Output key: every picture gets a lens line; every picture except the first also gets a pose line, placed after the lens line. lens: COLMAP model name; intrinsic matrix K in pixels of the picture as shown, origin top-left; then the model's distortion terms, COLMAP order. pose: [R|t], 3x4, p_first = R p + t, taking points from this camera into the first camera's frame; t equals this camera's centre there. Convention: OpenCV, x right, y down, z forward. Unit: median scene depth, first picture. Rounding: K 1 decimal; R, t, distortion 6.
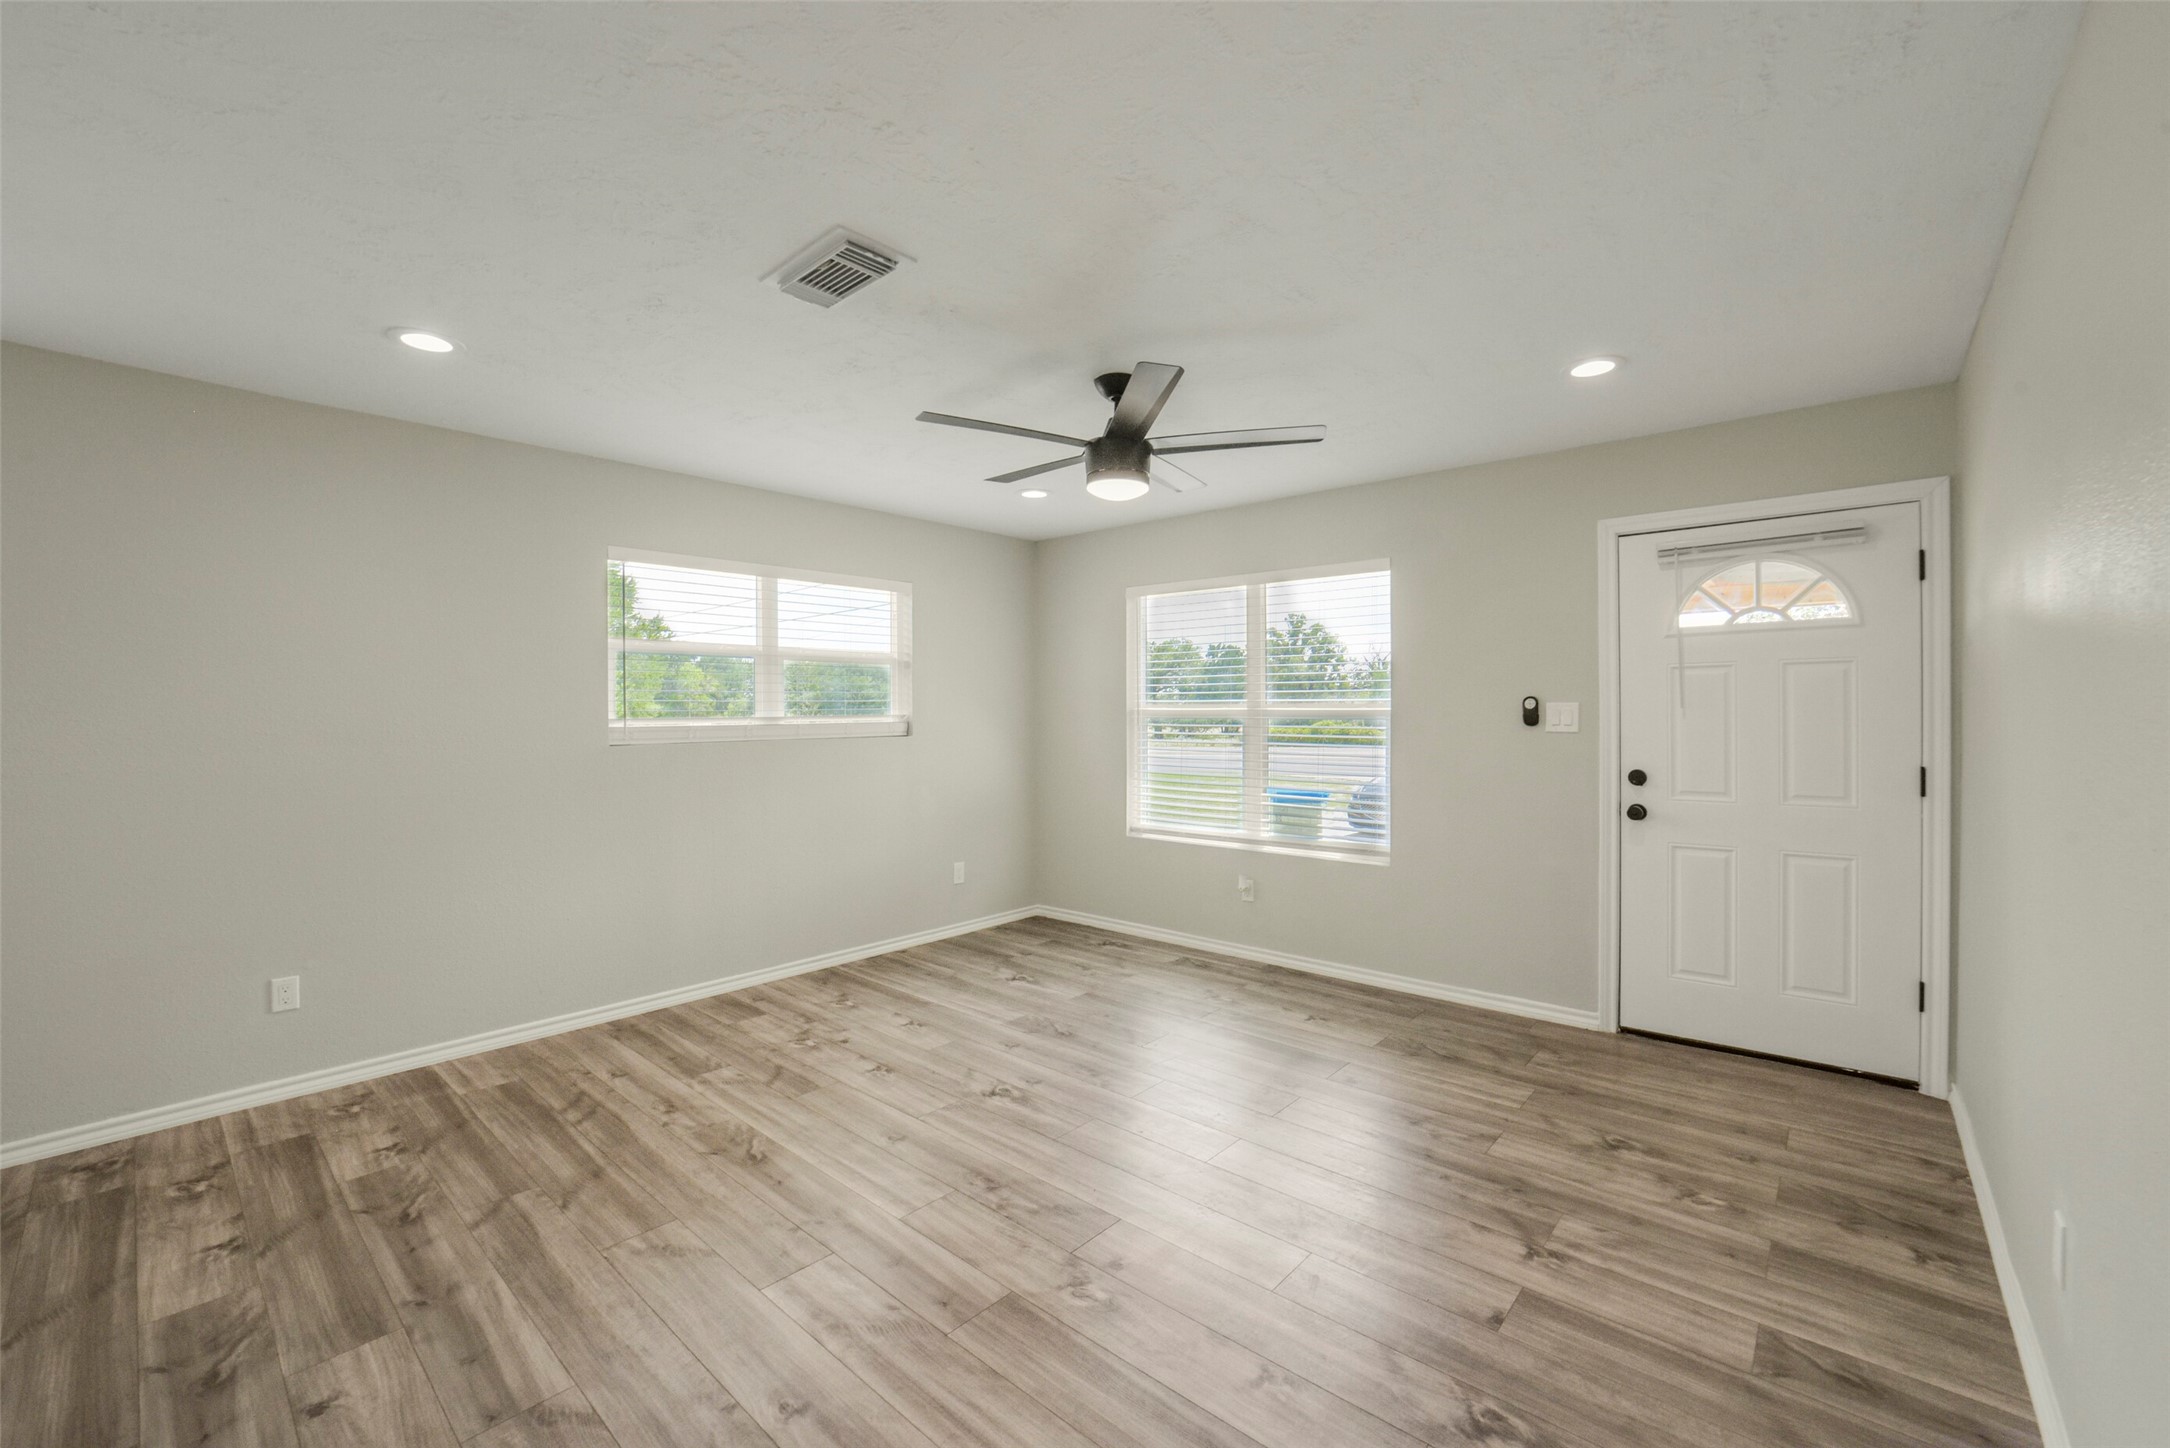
lens RADIAL K [[827.8, 0, 1054.0], [0, 827.8, 710.7], [0, 0, 1]] dist [-0.033679, 0.007977]
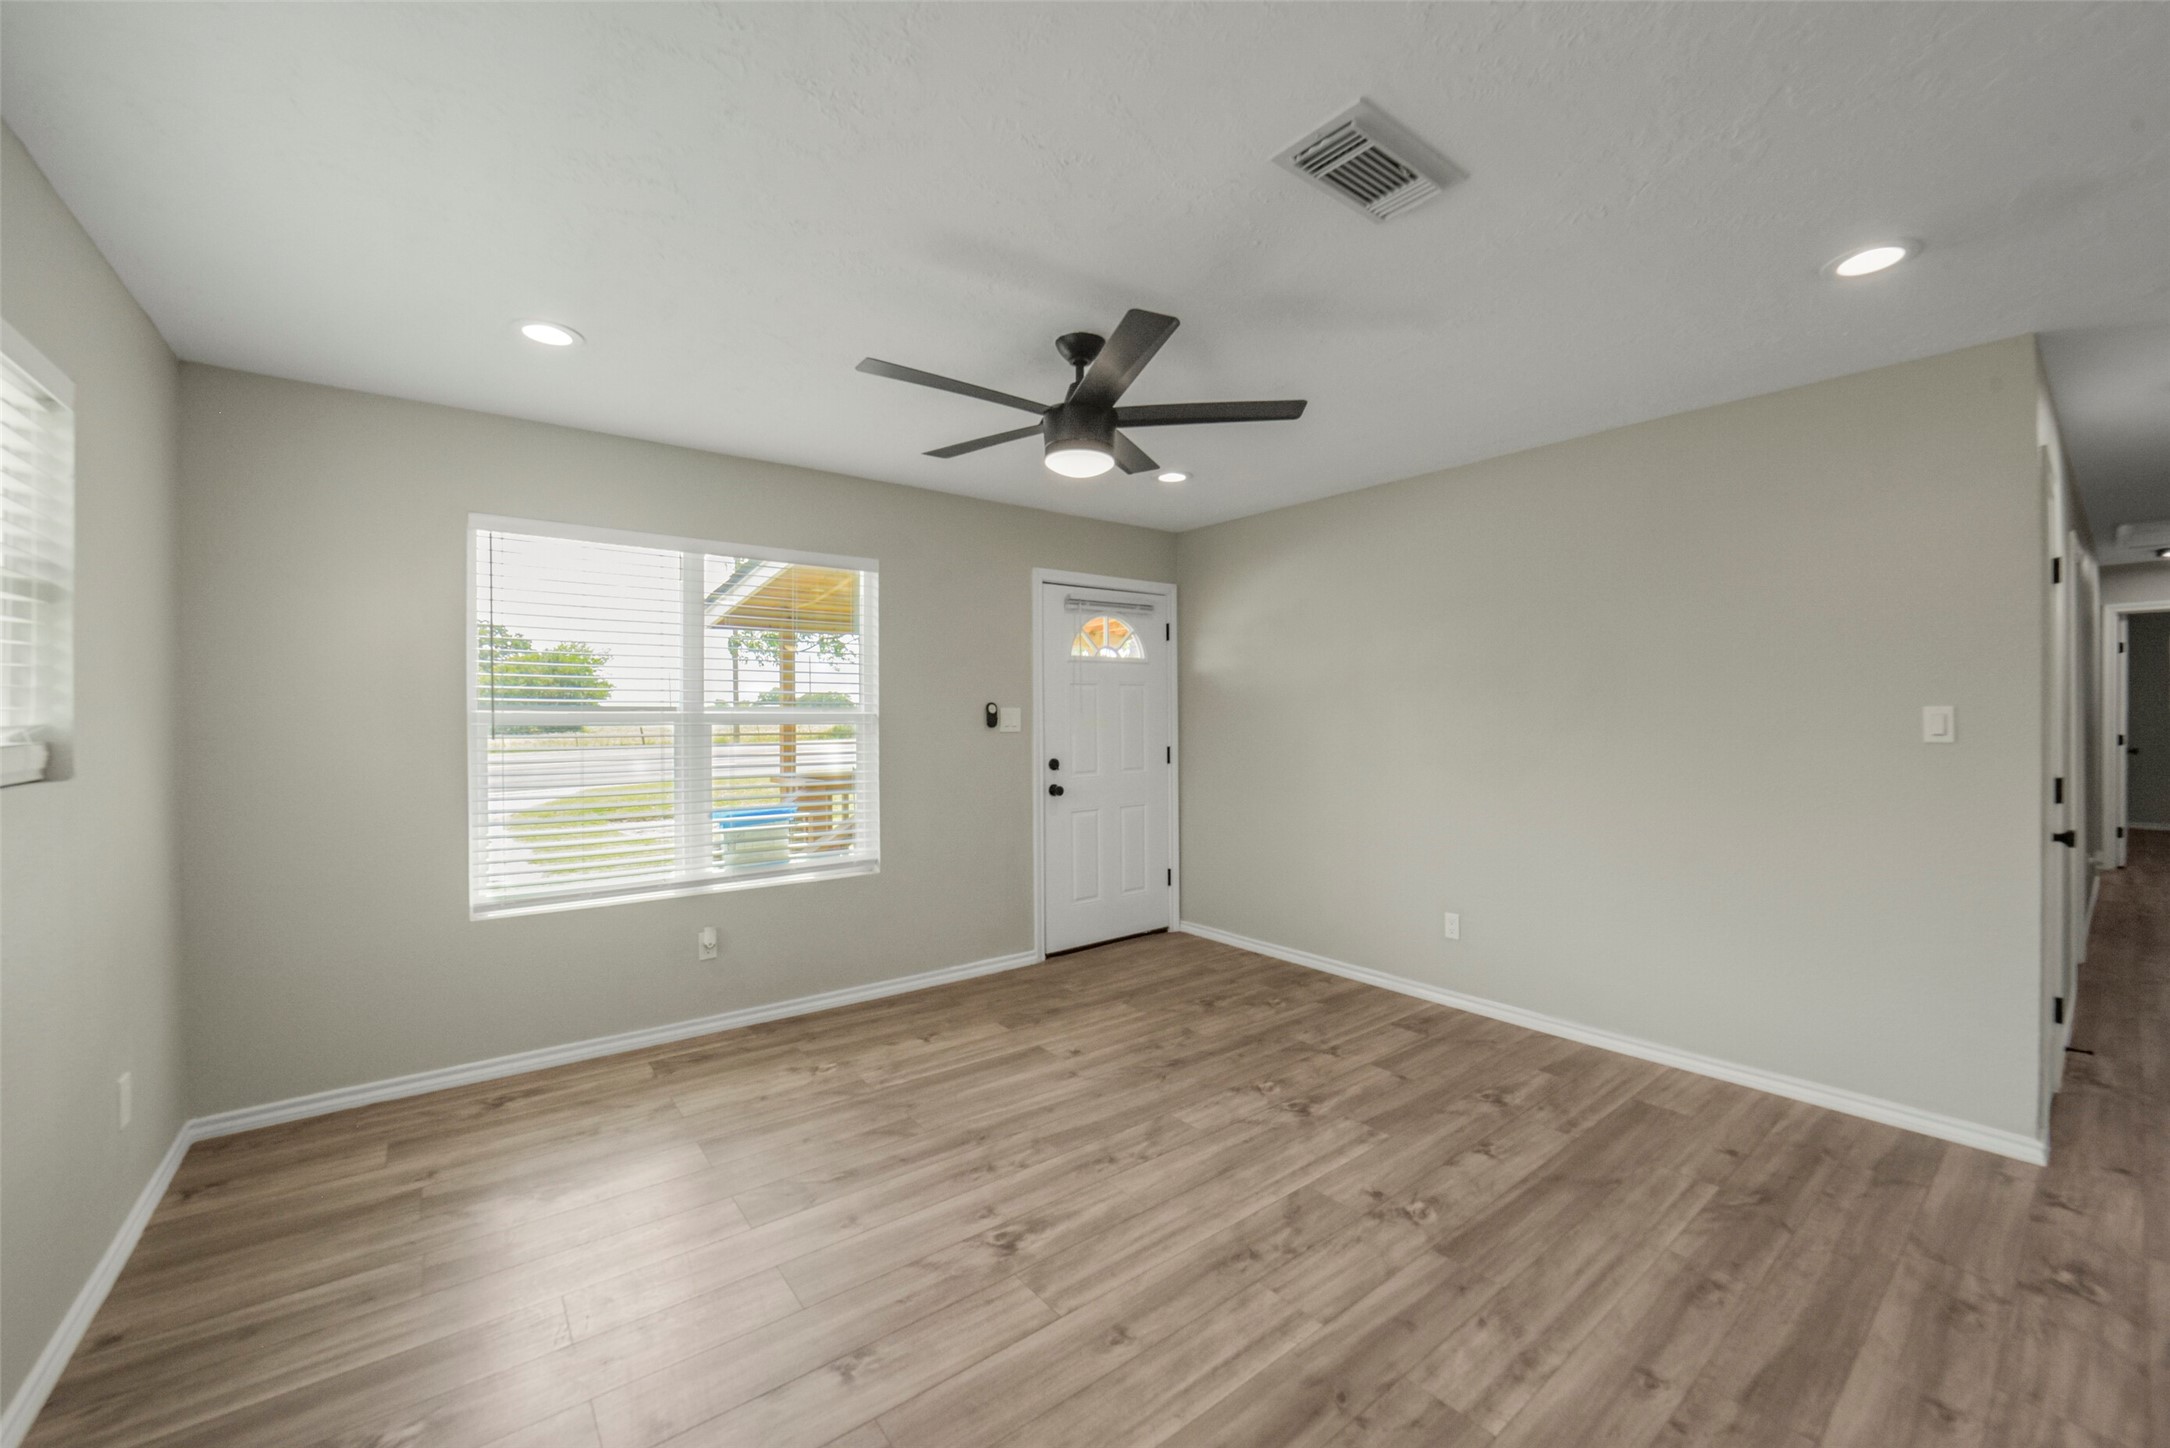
lens RADIAL K [[871.8, 0, 1095.5], [0, 871.8, 702.9], [0, 0, 1]] dist [-0.039550, 0.008570]
pose [[0.179531, 0.014368, 0.983647, -0.779860], [0.001507, 0.999888, -0.014880, 0.002466], [-0.983751, 0.004153, 0.179489, 0.763640]]
